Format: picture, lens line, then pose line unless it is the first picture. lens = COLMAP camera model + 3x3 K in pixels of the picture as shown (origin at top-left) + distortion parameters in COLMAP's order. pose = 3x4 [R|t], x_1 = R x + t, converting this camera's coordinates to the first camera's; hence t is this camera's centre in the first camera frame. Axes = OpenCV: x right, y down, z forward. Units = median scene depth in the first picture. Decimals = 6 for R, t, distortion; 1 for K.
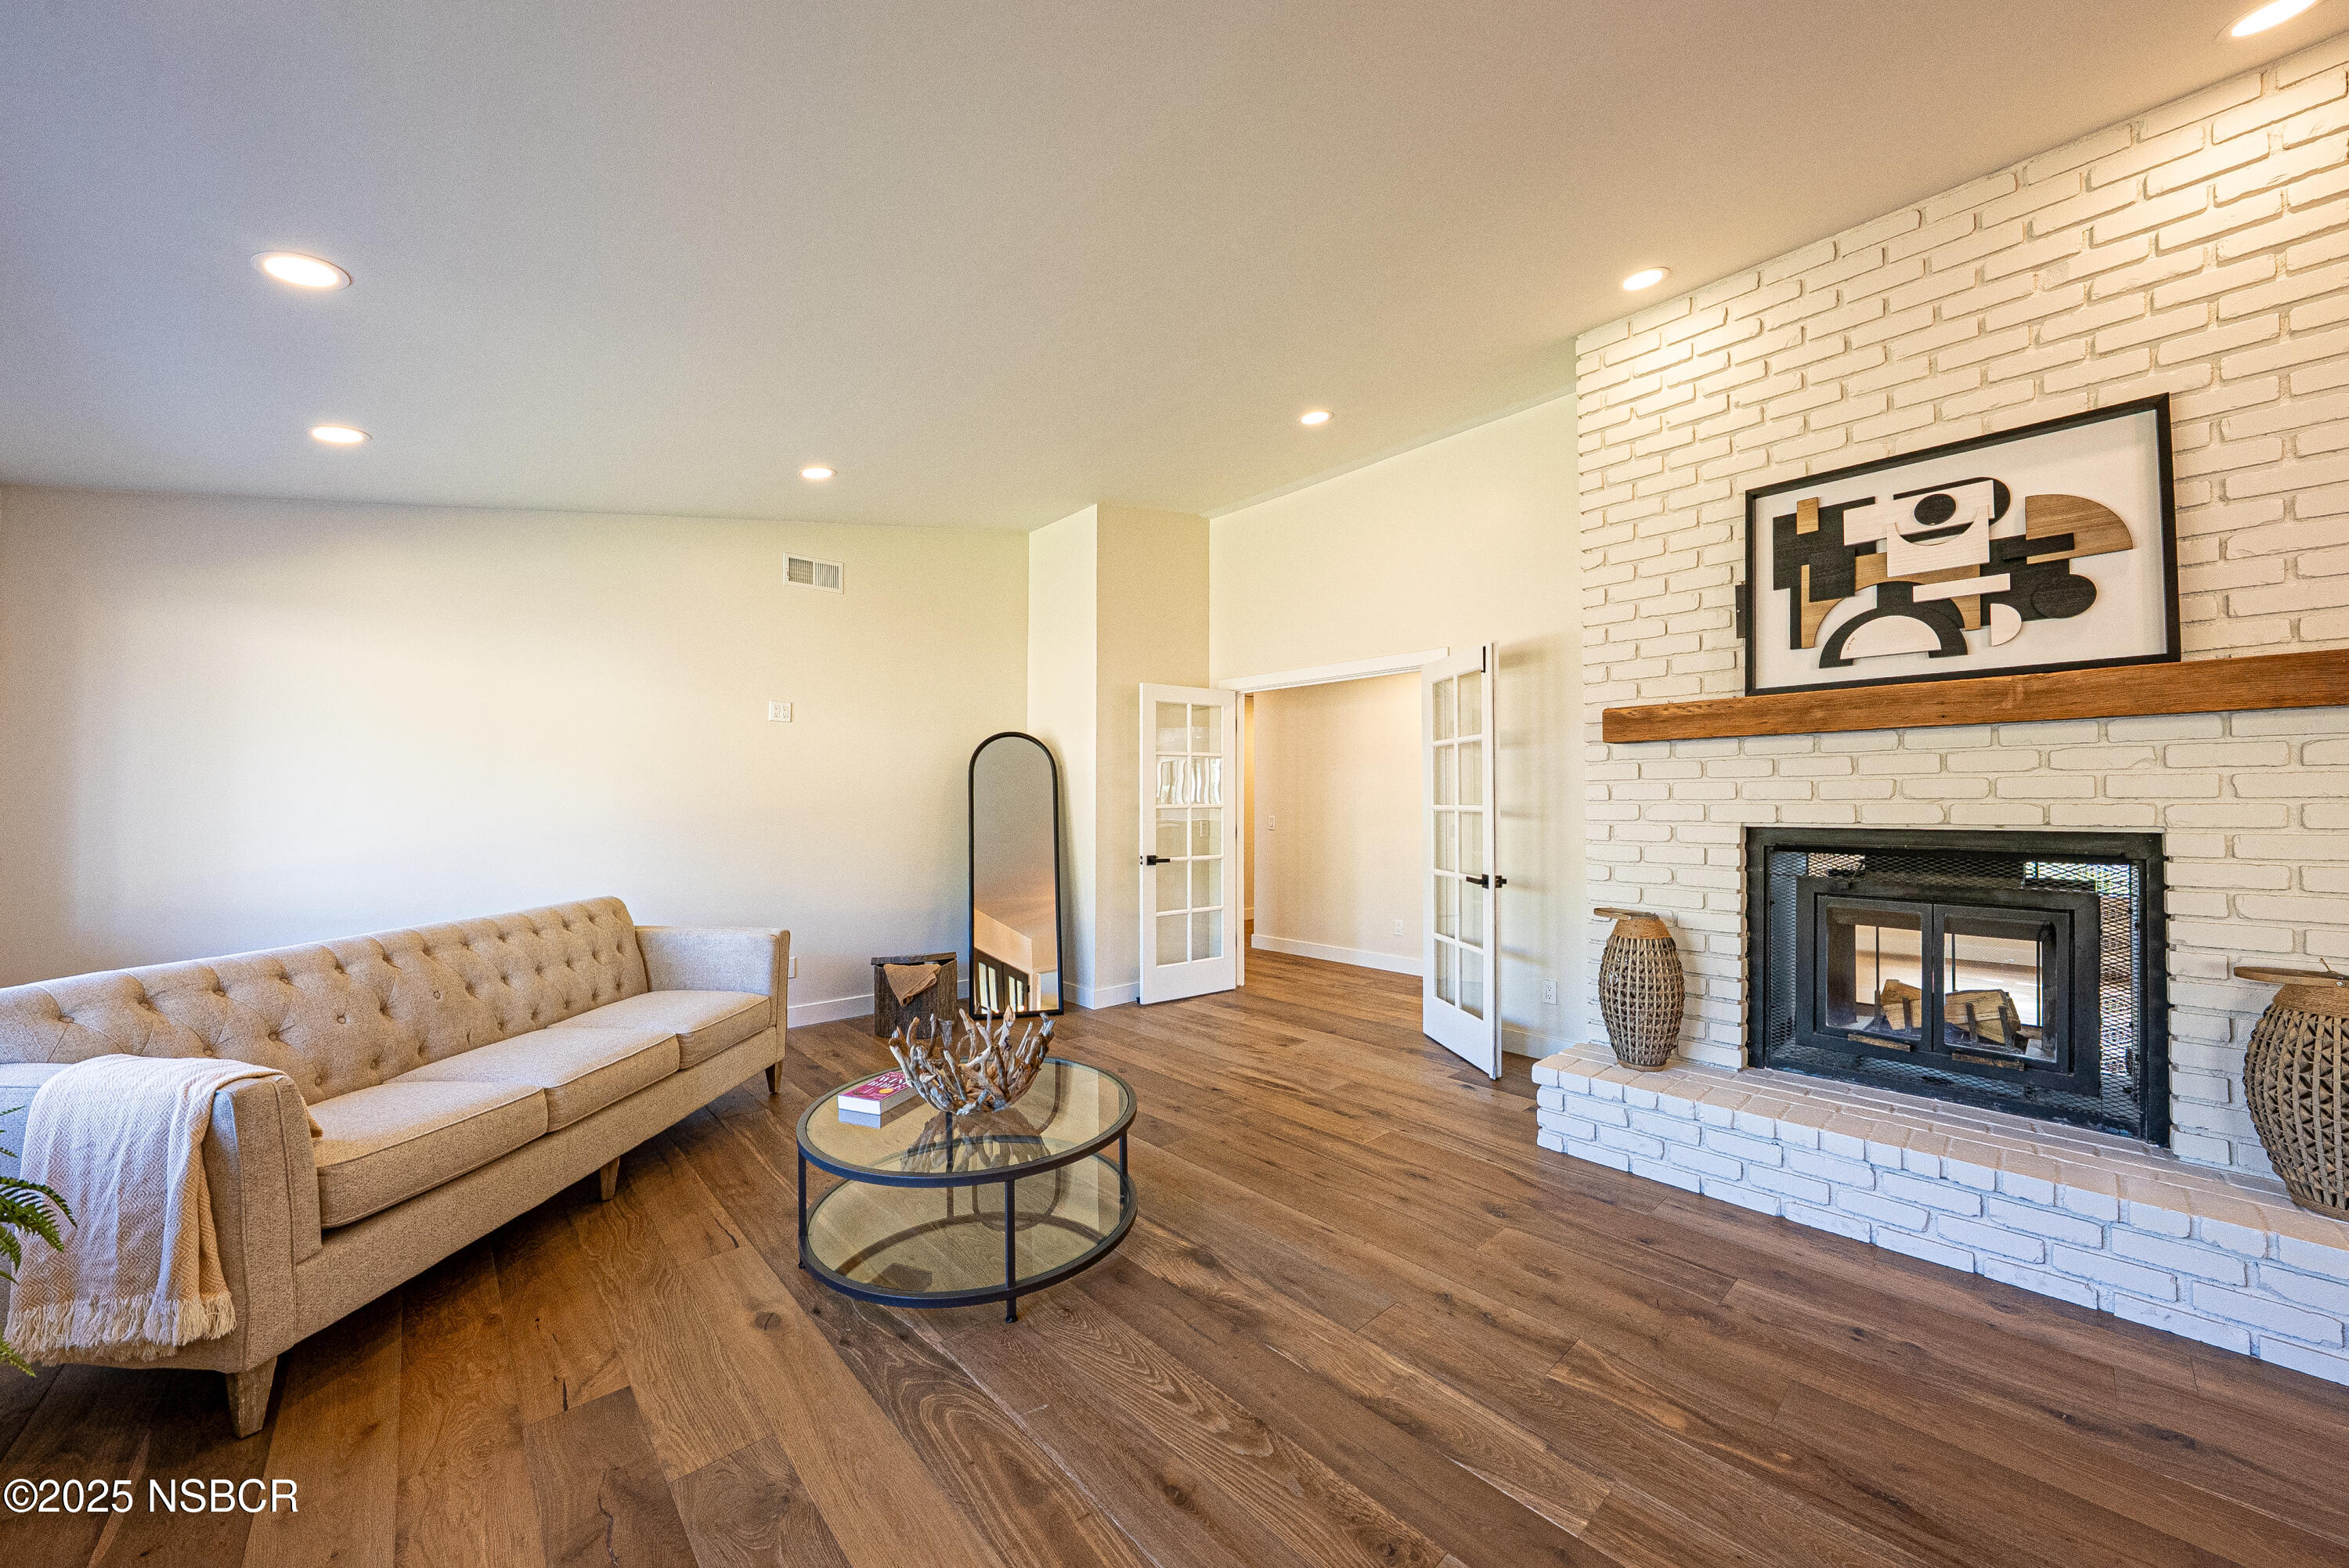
lens RADIAL K [[842.0, 0, 1173.9], [0, 842.0, 787.3], [0, 0, 1]] dist [-0.030994, 0.006713]
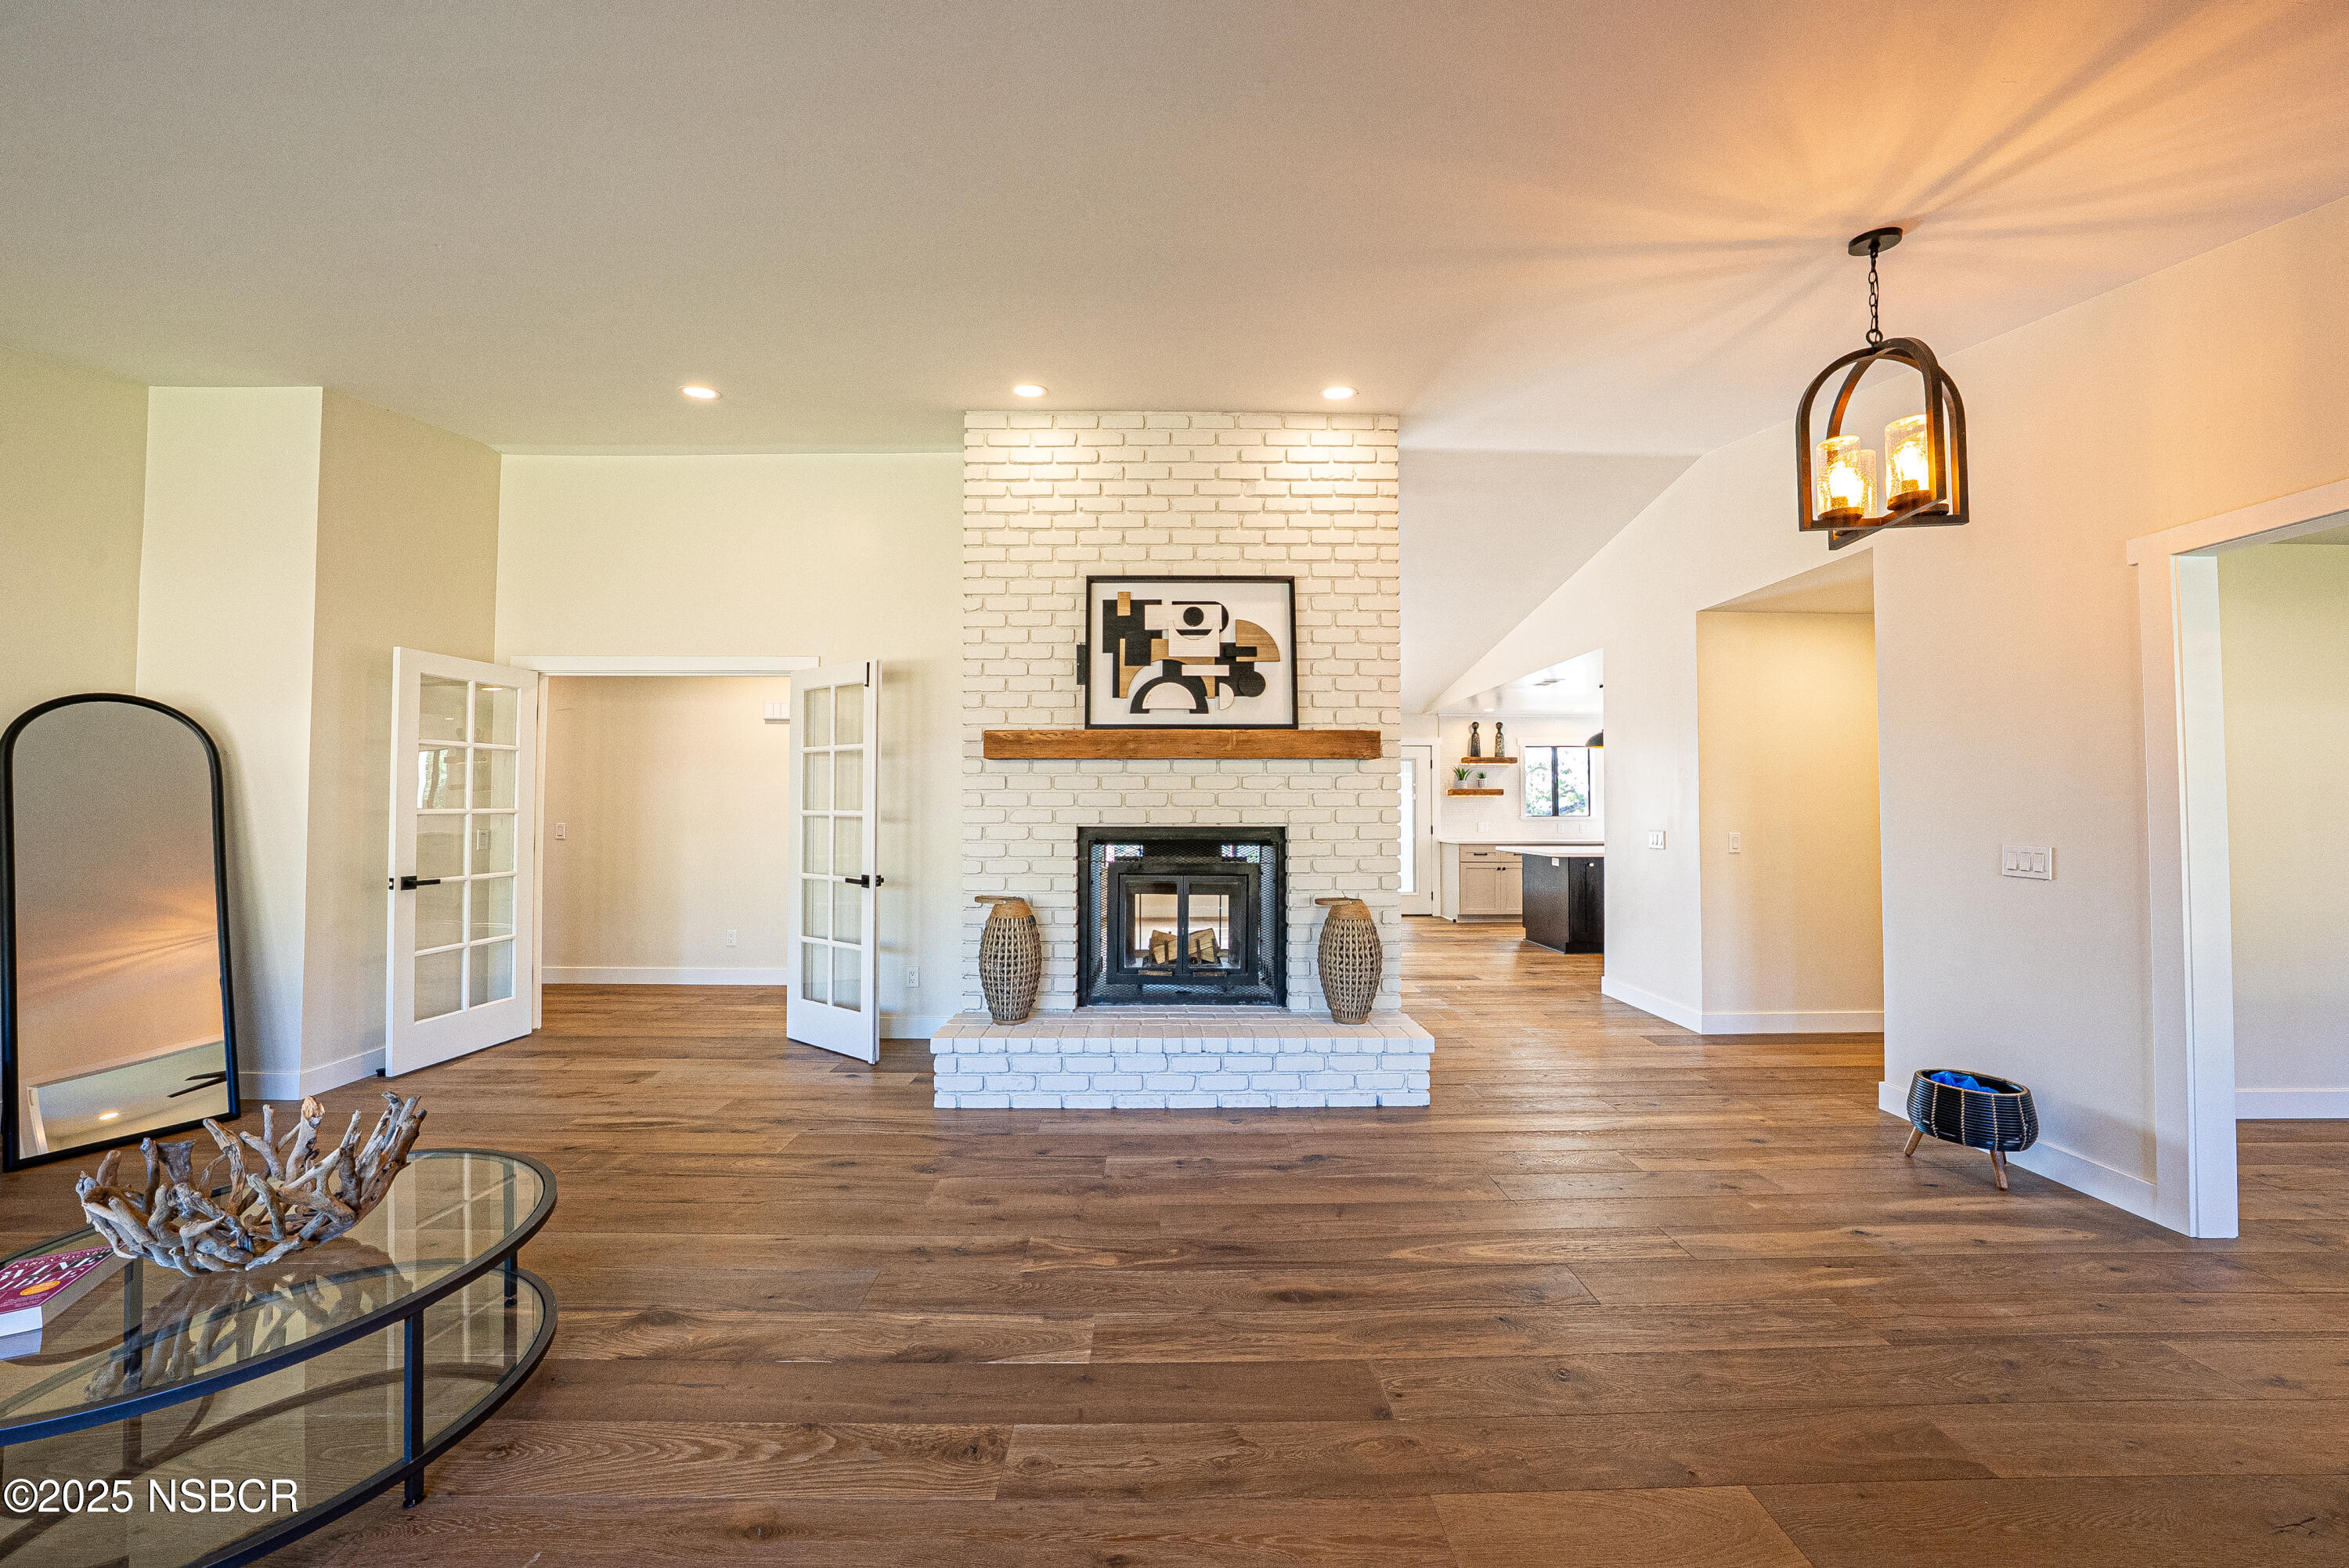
lens RADIAL K [[817.6, 0, 1174.8], [0, 817.6, 788.6], [0, 0, 1]] dist [-0.029325, 0.005731]
pose [[0.663249, 0.019649, 0.748141, -0.211609], [-0.015430, 0.999802, -0.012579, 0.000779], [-0.748240, -0.003201, 0.663421, 0.017893]]
